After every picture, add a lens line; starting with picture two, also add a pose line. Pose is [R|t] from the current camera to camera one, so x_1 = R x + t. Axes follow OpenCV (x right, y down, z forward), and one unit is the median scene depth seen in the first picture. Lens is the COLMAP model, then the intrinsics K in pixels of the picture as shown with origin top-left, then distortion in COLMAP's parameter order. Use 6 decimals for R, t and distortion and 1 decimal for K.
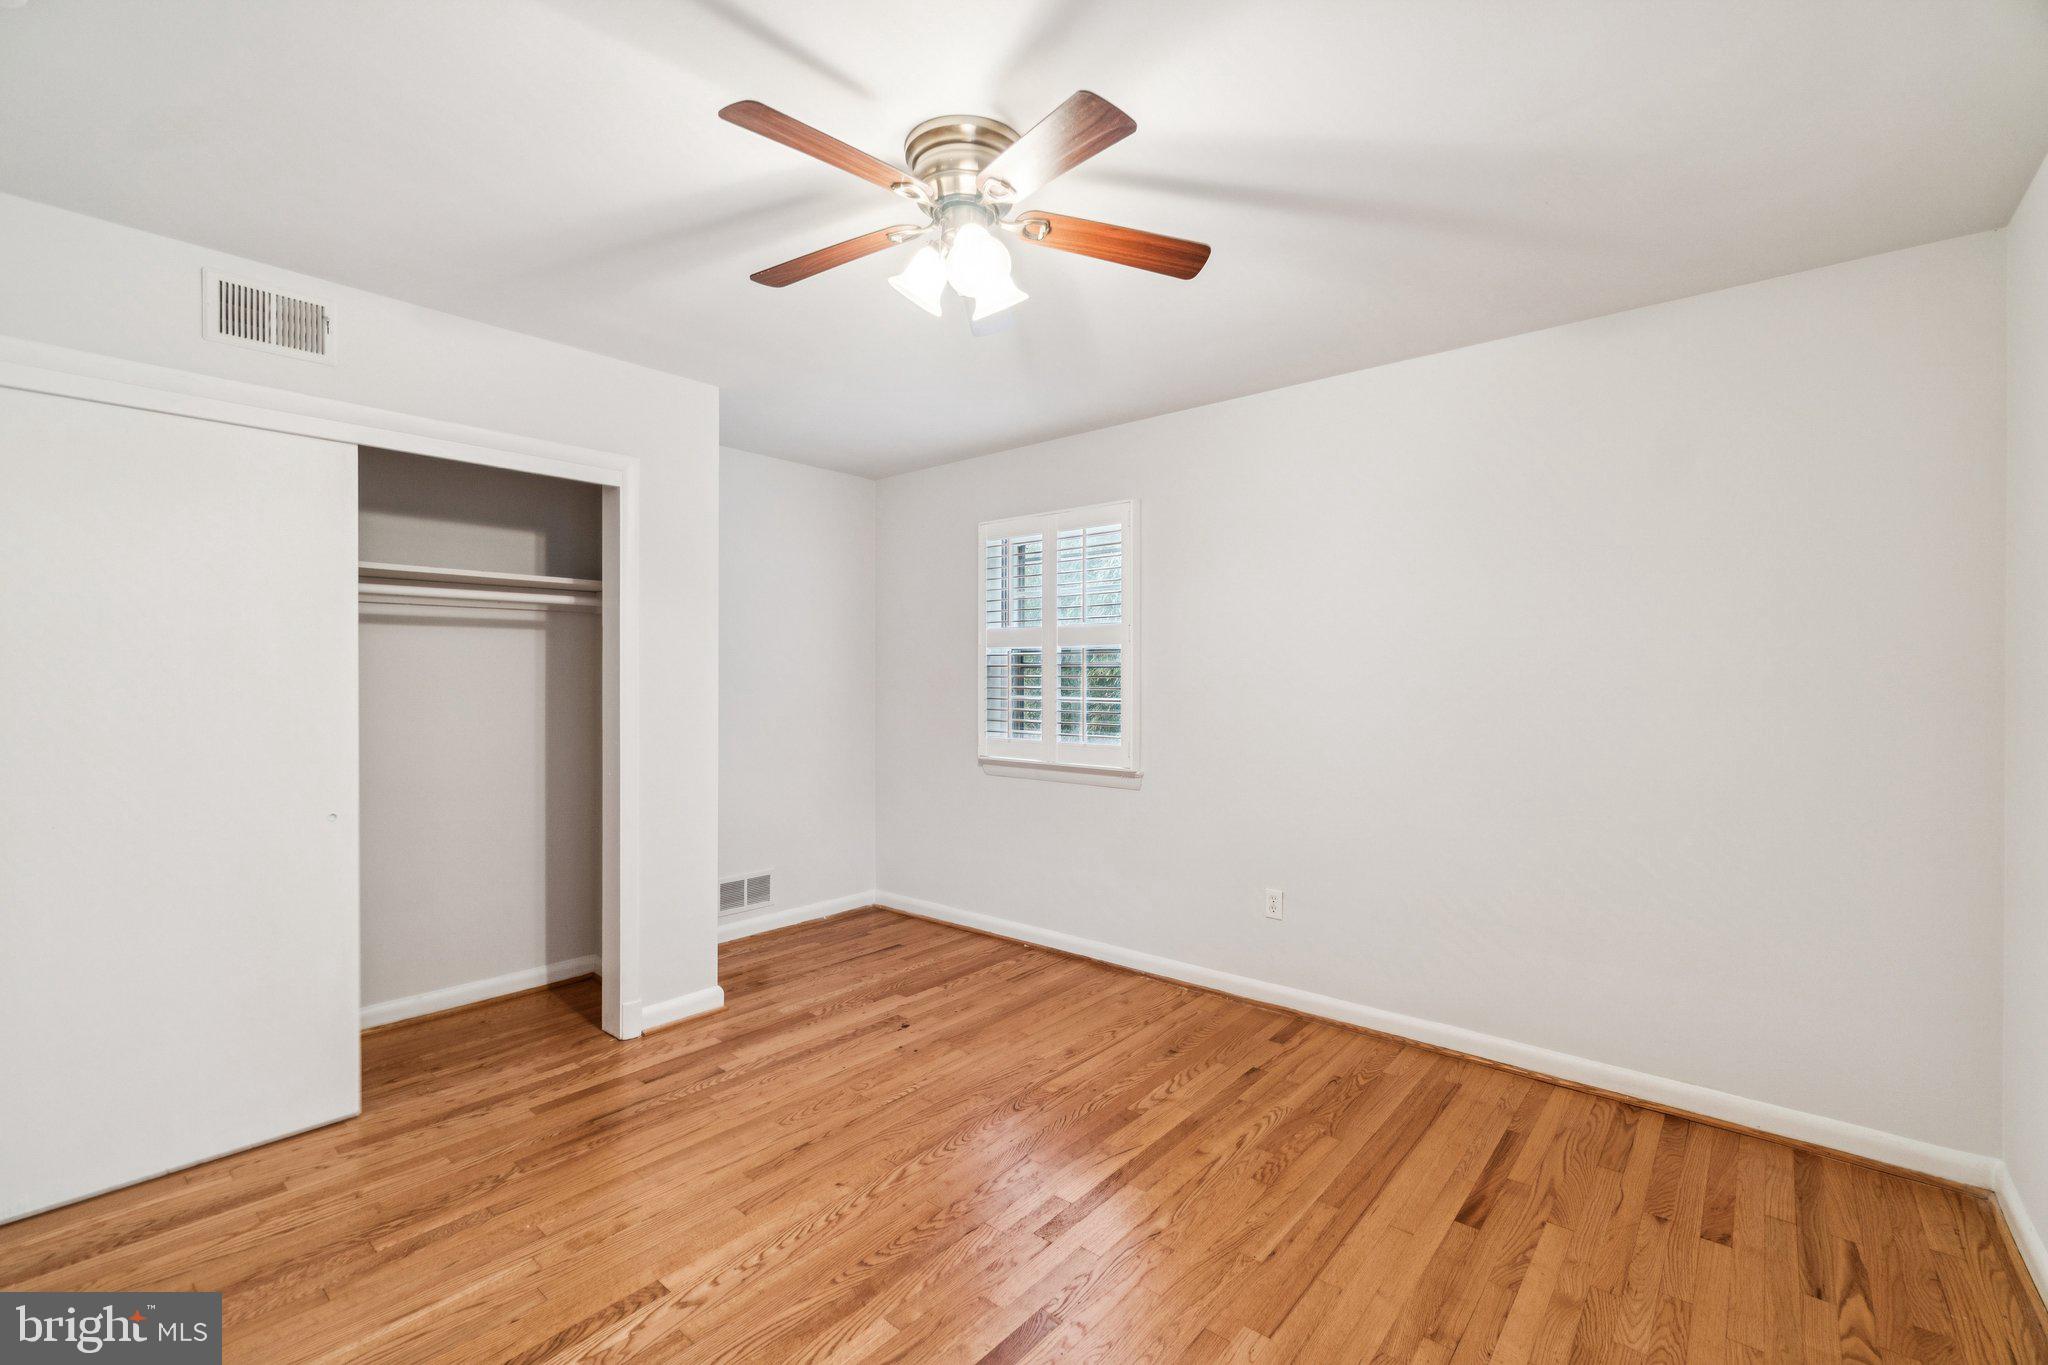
lens RADIAL K [[887.1, 0, 1013.6], [0, 887.1, 681.4], [0, 0, 1]] dist [-0.003160, 0.000123]
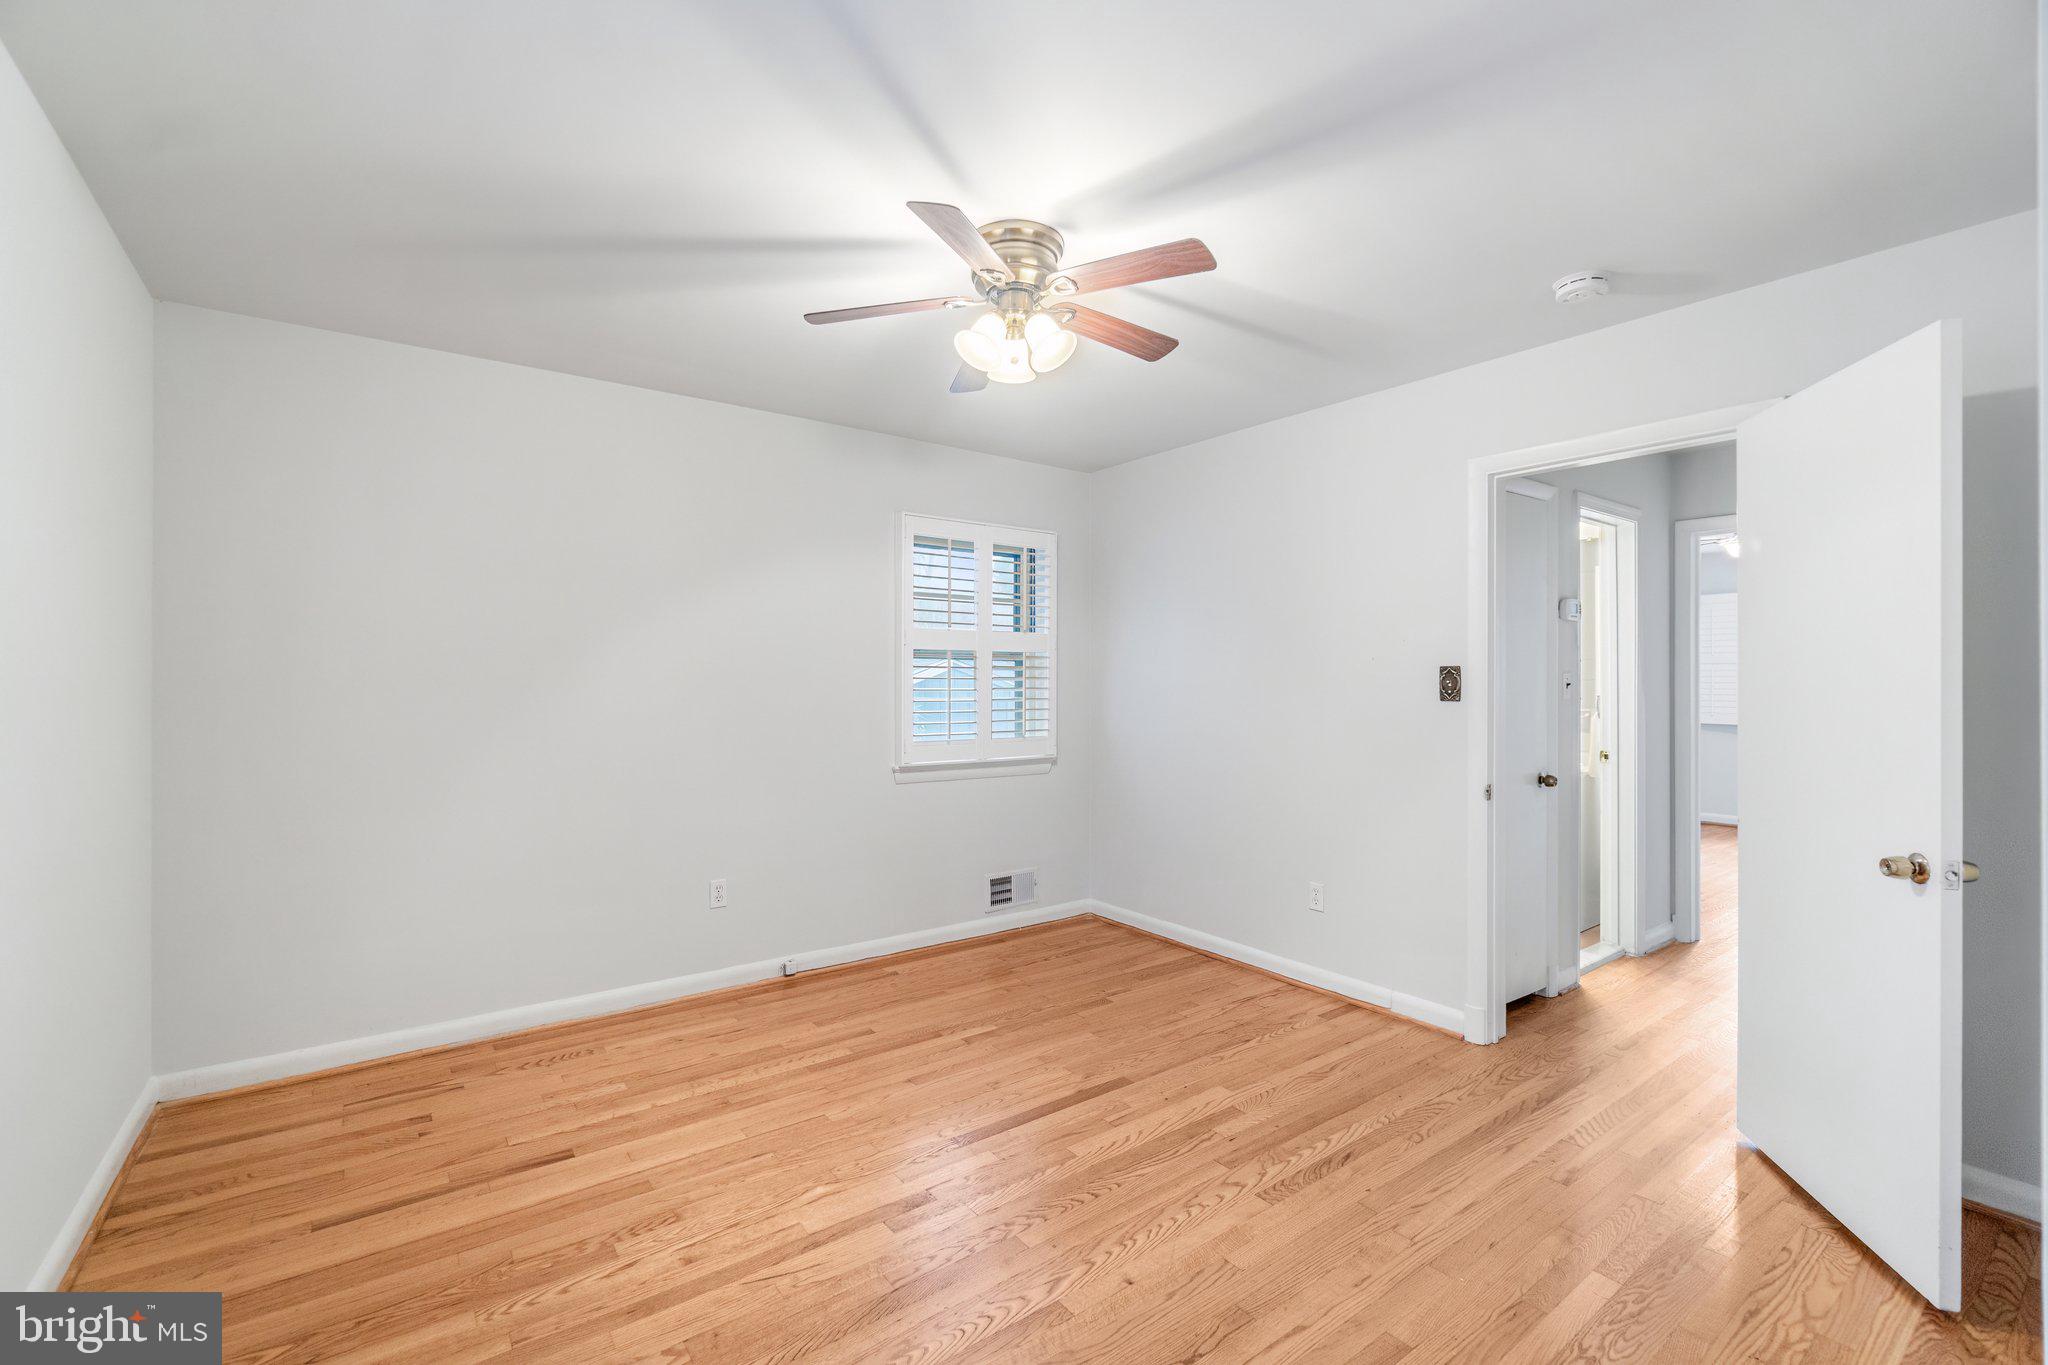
lens RADIAL K [[874.2, 0, 1021.3], [0, 874.2, 685.7], [0, 0, 1]] dist [-0.005396, -0.000755]
pose [[-0.976171, -0.004973, 0.216945, -0.244385], [-0.002080, 0.999906, 0.013562, -0.006045], [-0.216992, 0.012788, -0.976090, 1.621700]]
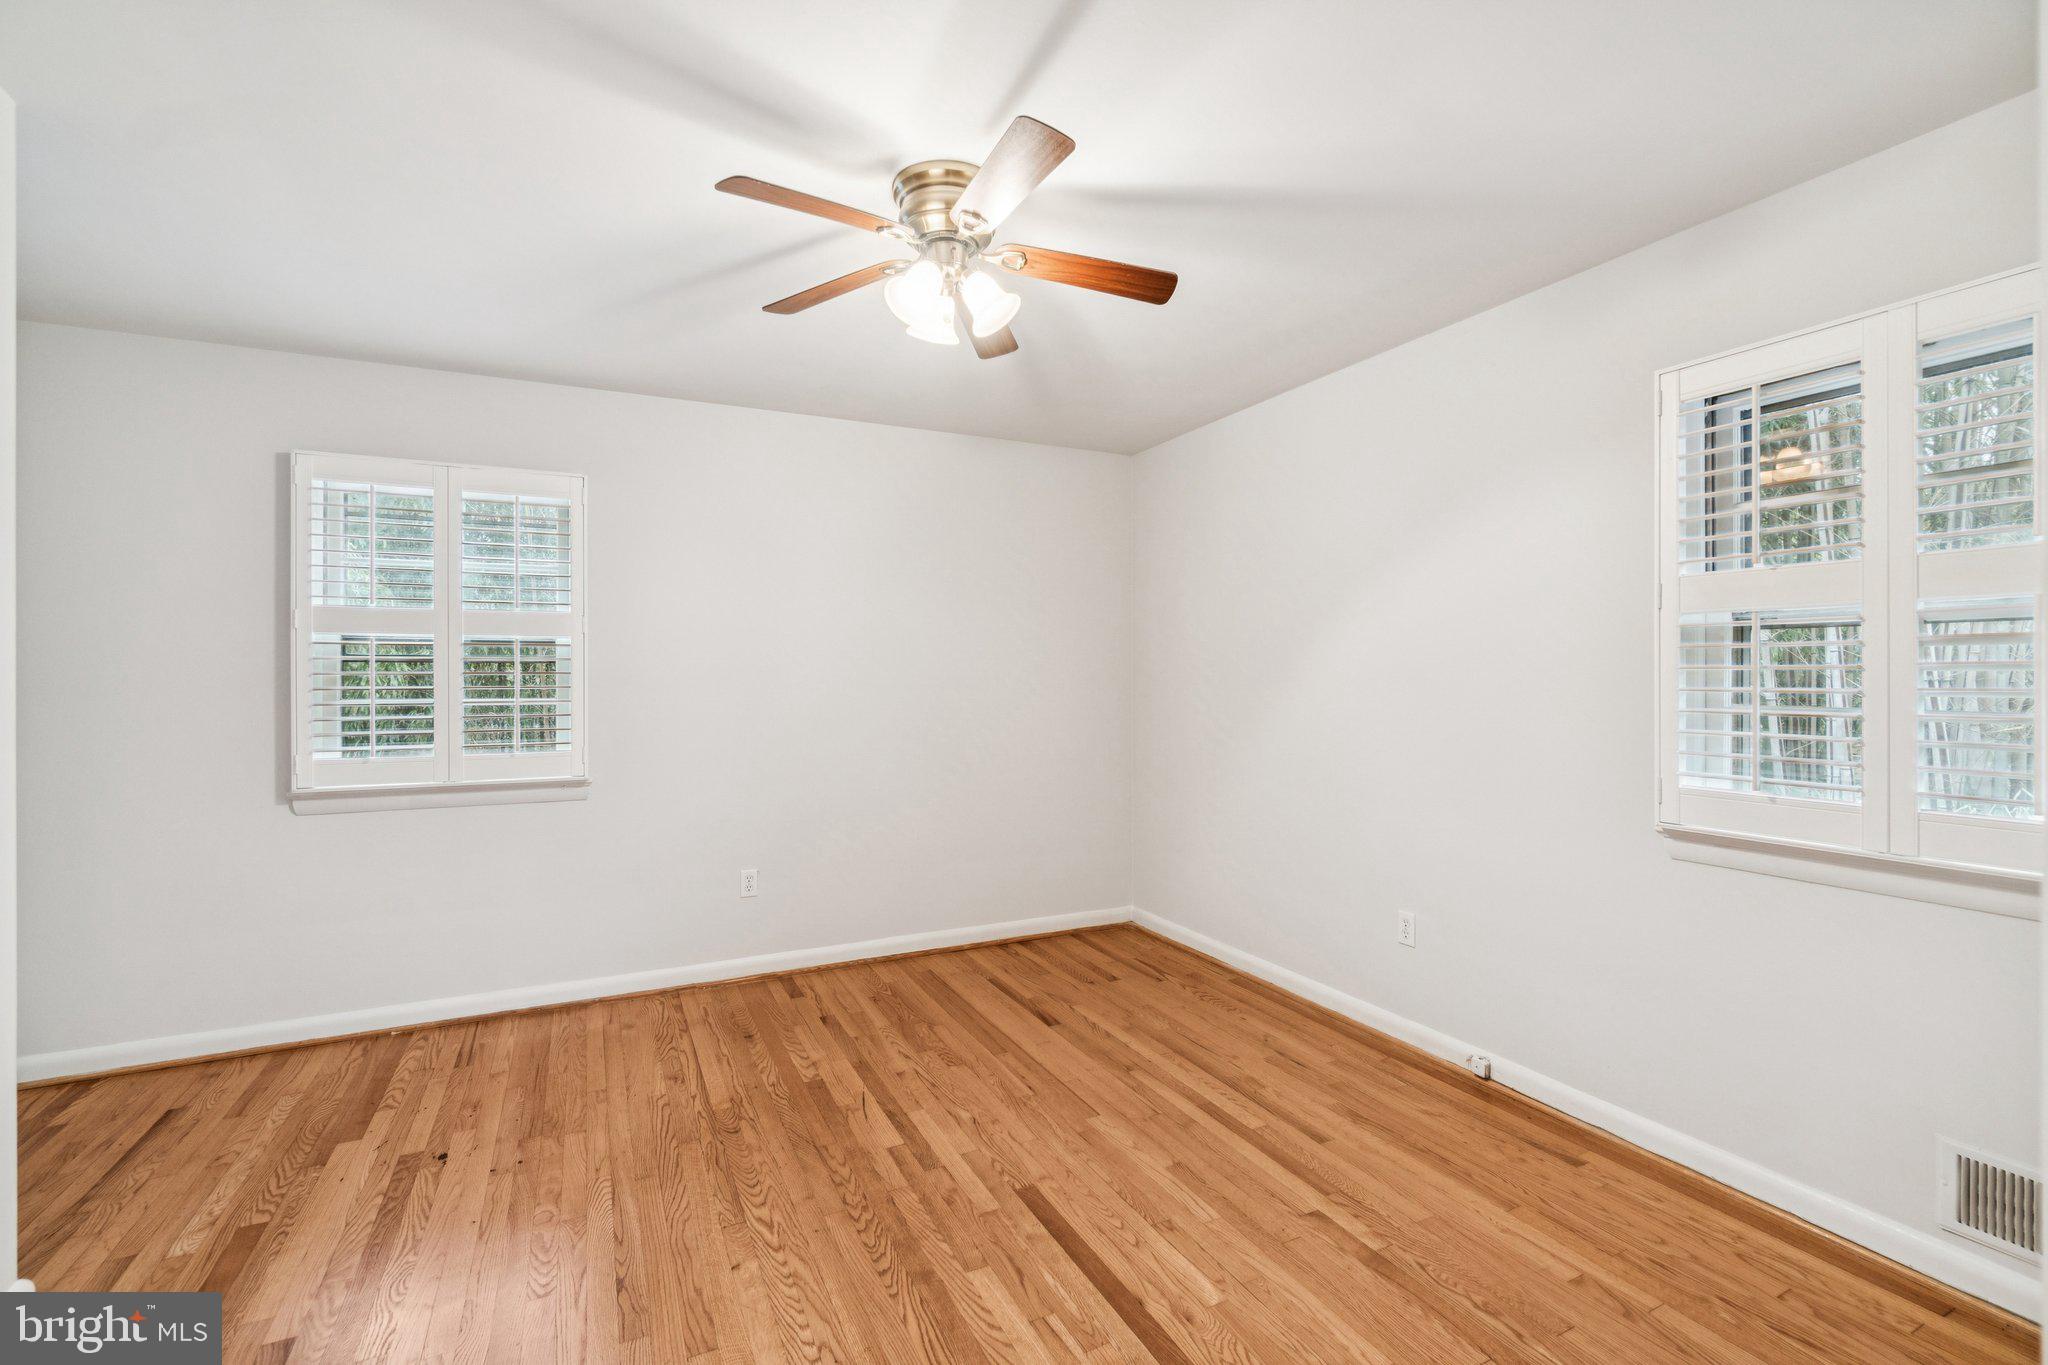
lens RADIAL K [[887.1, 0, 1013.6], [0, 887.1, 681.4], [0, 0, 1]] dist [-0.003160, 0.000123]
pose [[0.393375, -0.005892, 0.919359, -0.773785], [0.009272, 0.999954, 0.002441, 0.007020], [-0.919331, 0.007564, 0.393412, 0.372554]]
